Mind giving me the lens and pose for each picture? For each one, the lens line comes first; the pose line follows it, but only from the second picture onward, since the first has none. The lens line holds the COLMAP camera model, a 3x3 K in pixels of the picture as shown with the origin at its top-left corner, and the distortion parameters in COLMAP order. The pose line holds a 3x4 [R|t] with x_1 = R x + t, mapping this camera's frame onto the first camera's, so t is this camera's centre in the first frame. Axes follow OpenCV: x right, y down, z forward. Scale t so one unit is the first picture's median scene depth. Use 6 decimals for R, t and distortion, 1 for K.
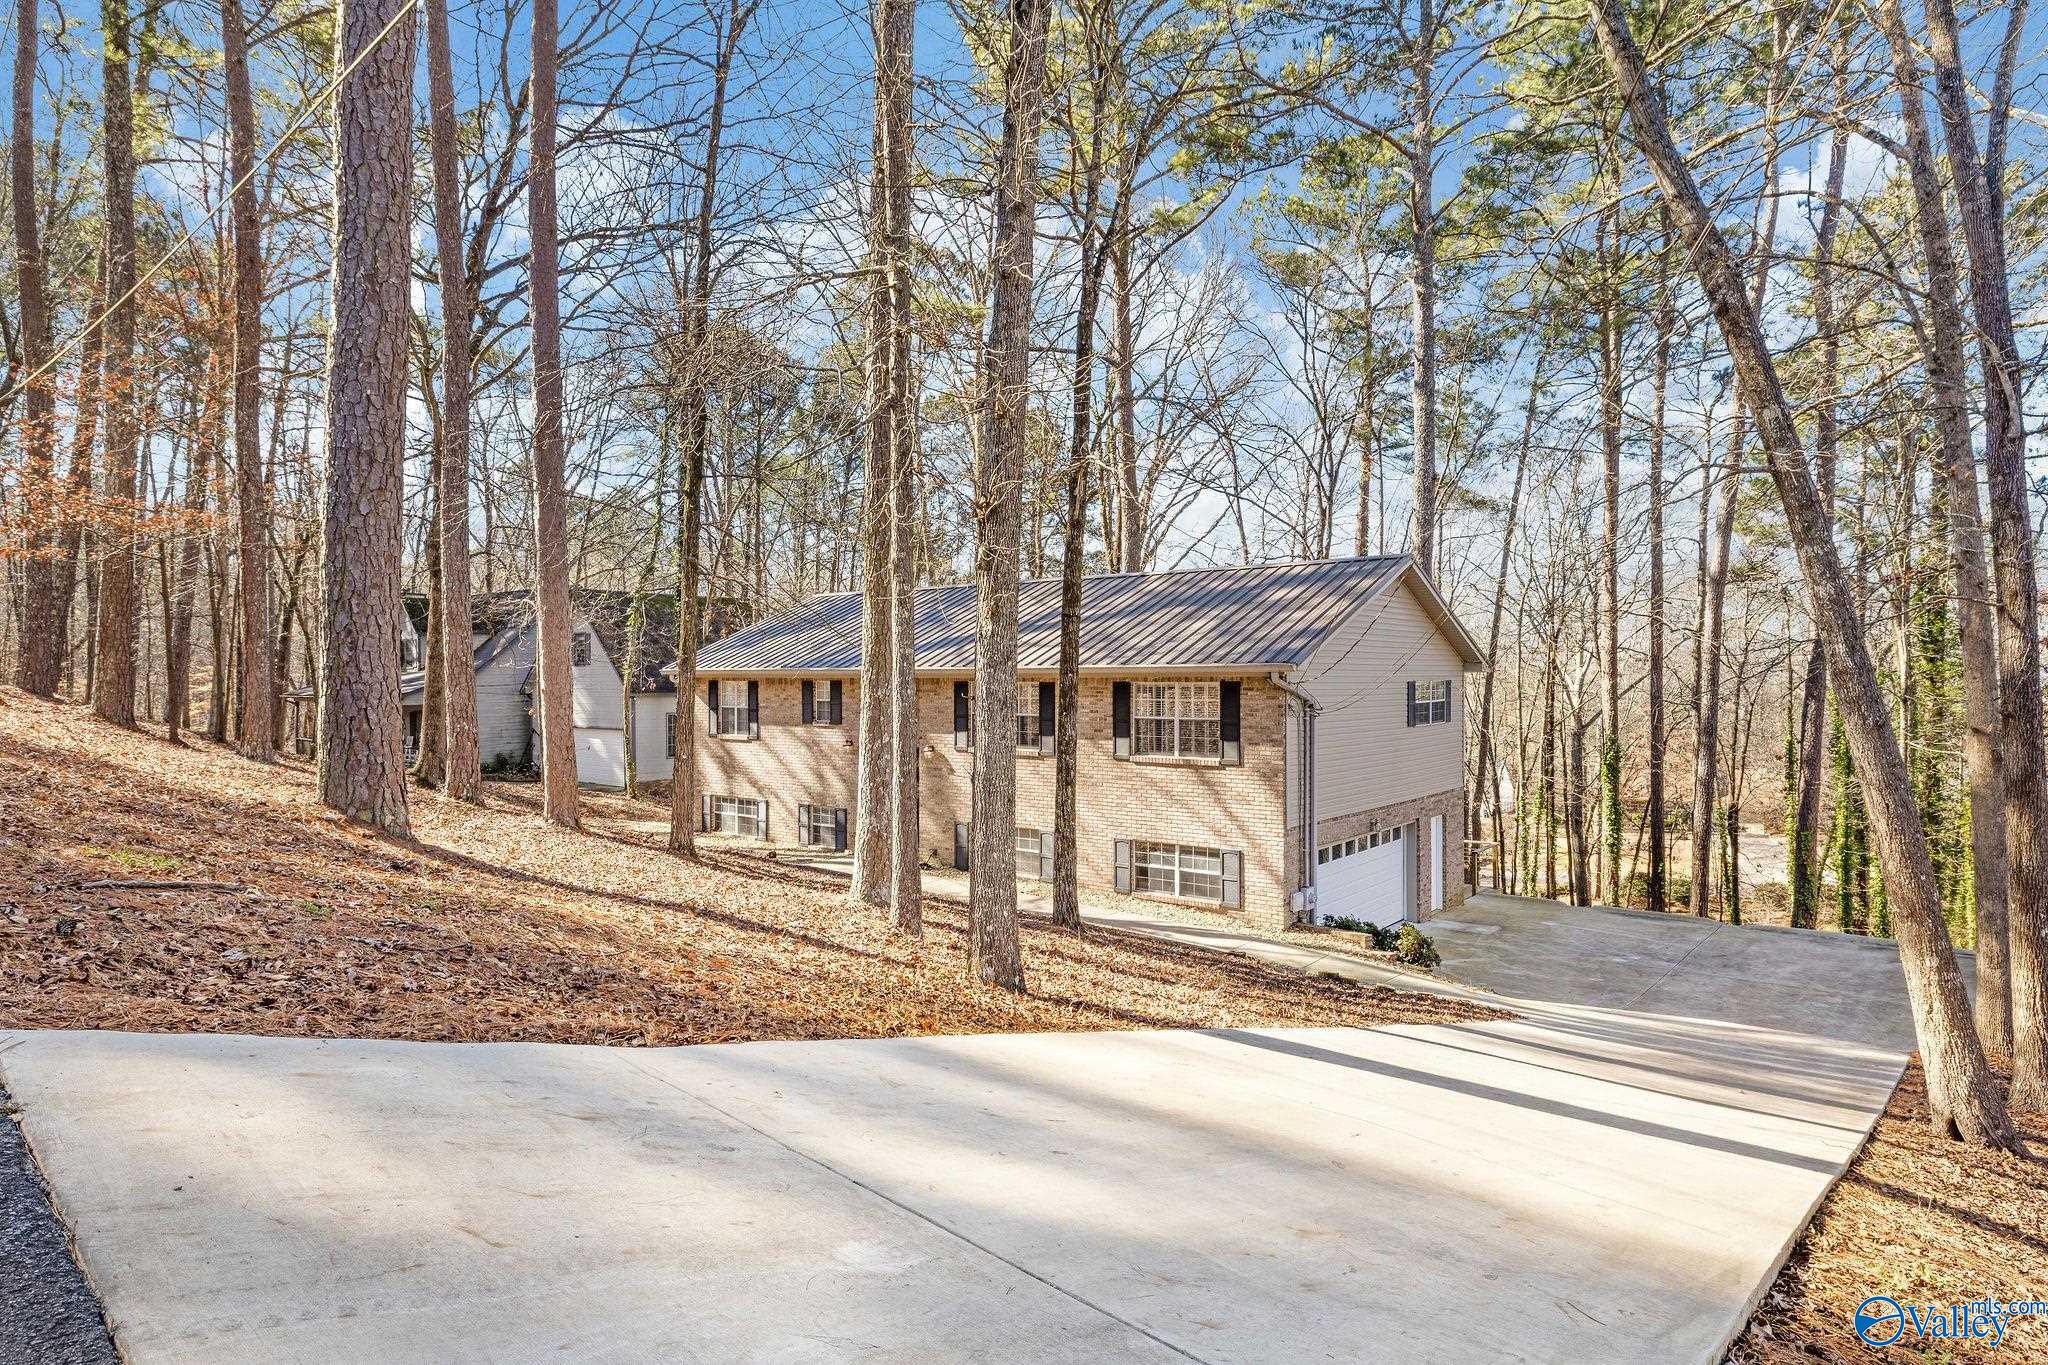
lens RADIAL K [[1126.9, 0, 1024.0], [0, 1126.9, 682.5], [0, 0, 1]] dist [0.001280, 0.000519]
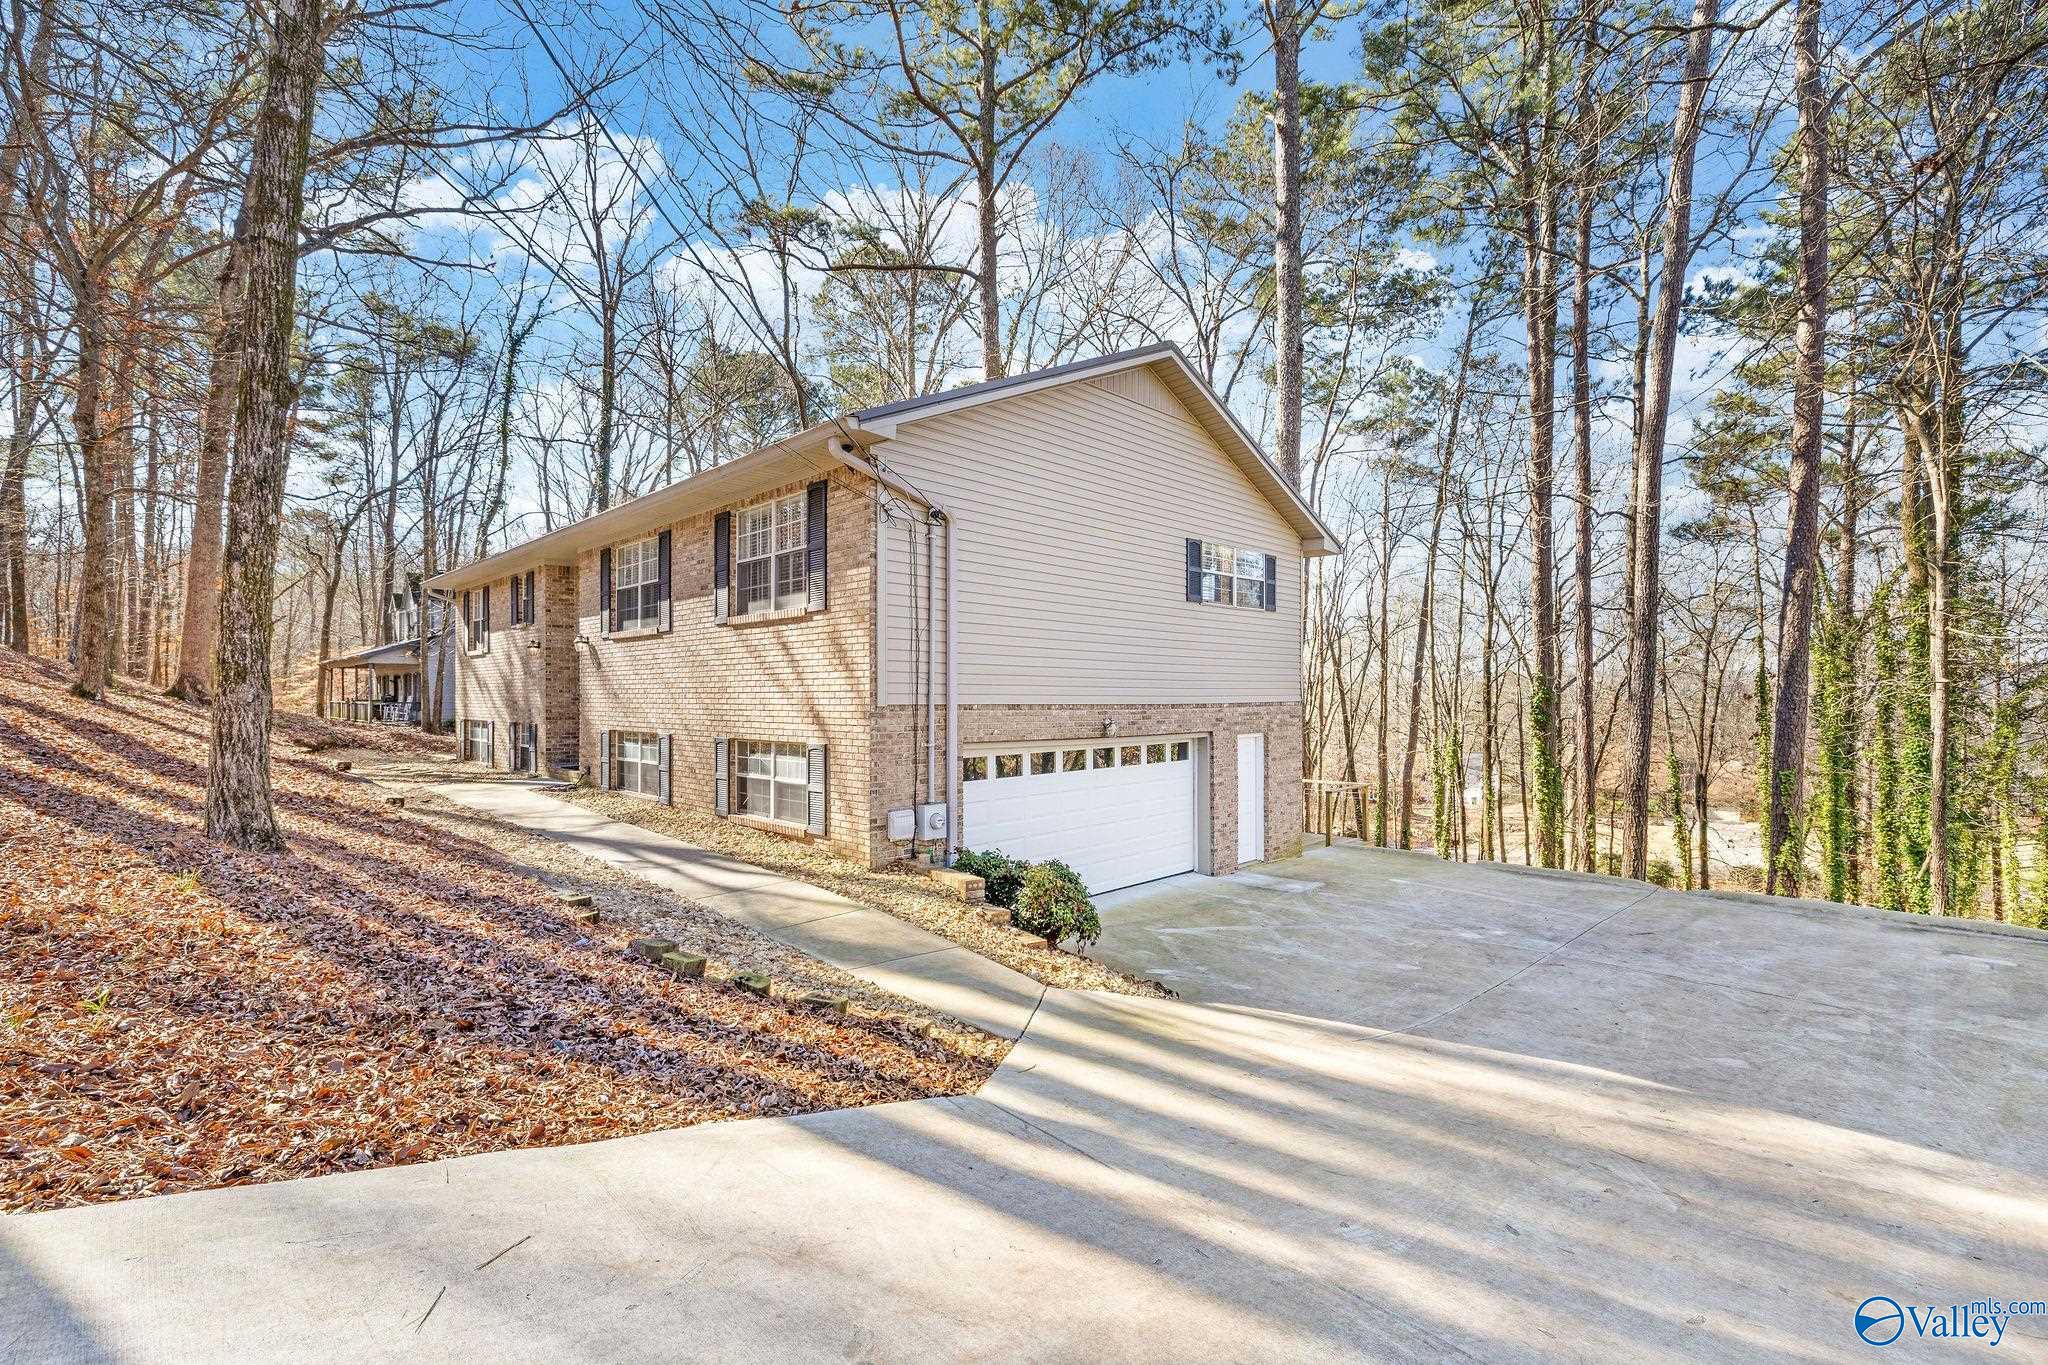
lens RADIAL K [[879.0, 0, 1013.0], [0, 879.0, 689.0], [0, 0, 1]] dist [-0.001197, -0.000121]
pose [[0.993936, 0.001509, -0.109950, 0.329133], [-0.002356, 0.999969, -0.007574, 0.113379], [0.109935, 0.007787, 0.993908, 0.483609]]
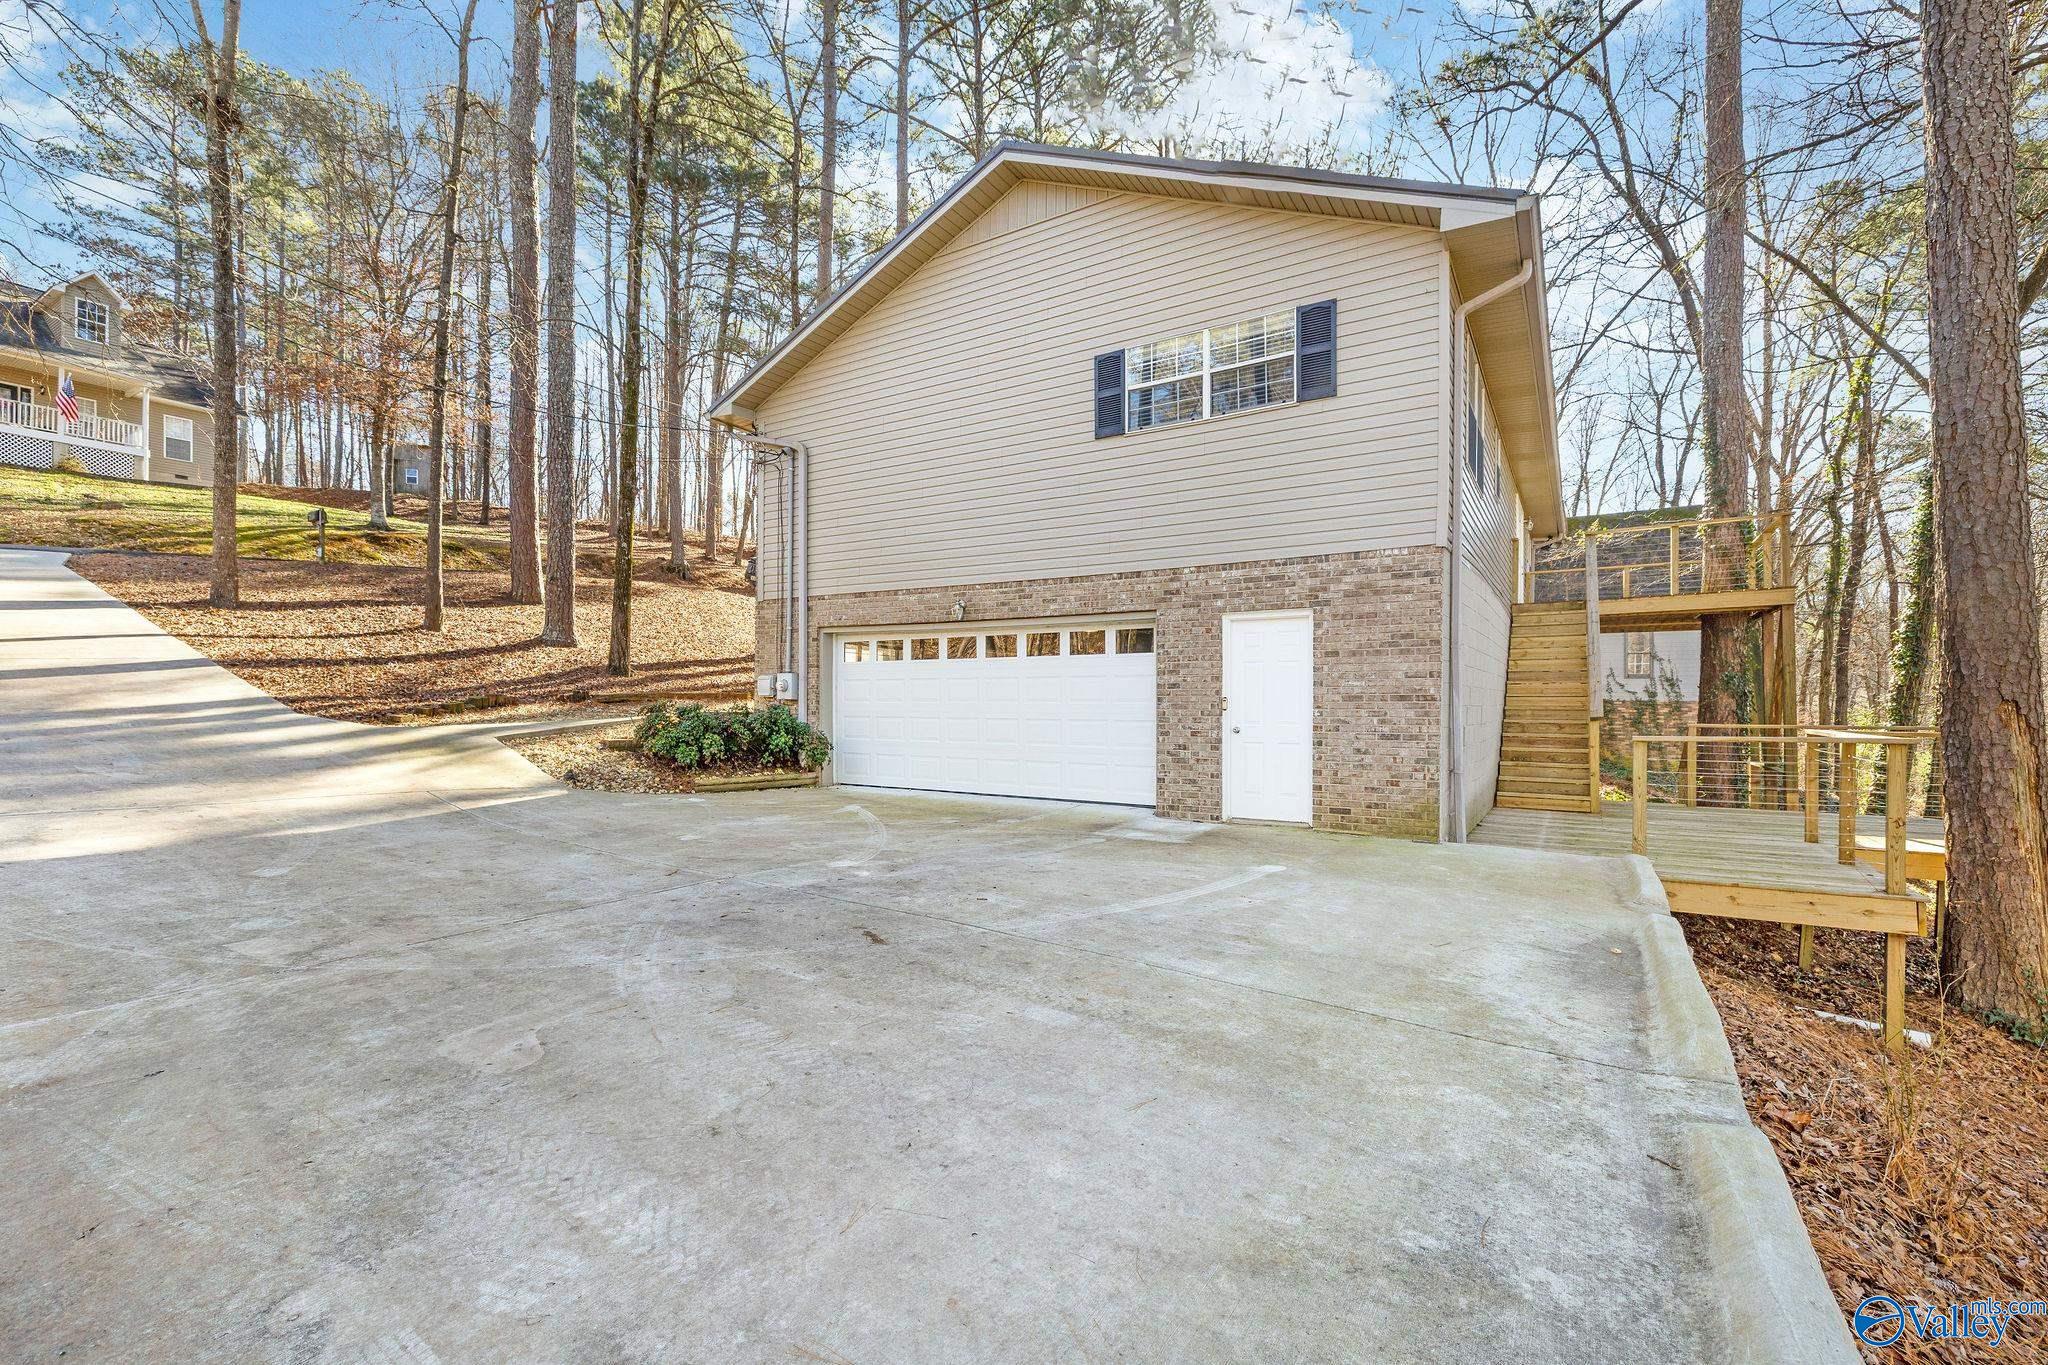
lens RADIAL K [[879.0, 0, 1013.0], [0, 879.0, 689.0], [0, 0, 1]] dist [-0.001197, -0.000121]
pose [[0.108905, -0.010505, -0.993997, 0.858092], [-0.008356, 0.999899, -0.011483, 0.187708], [0.994017, 0.009557, 0.108807, 1.033096]]
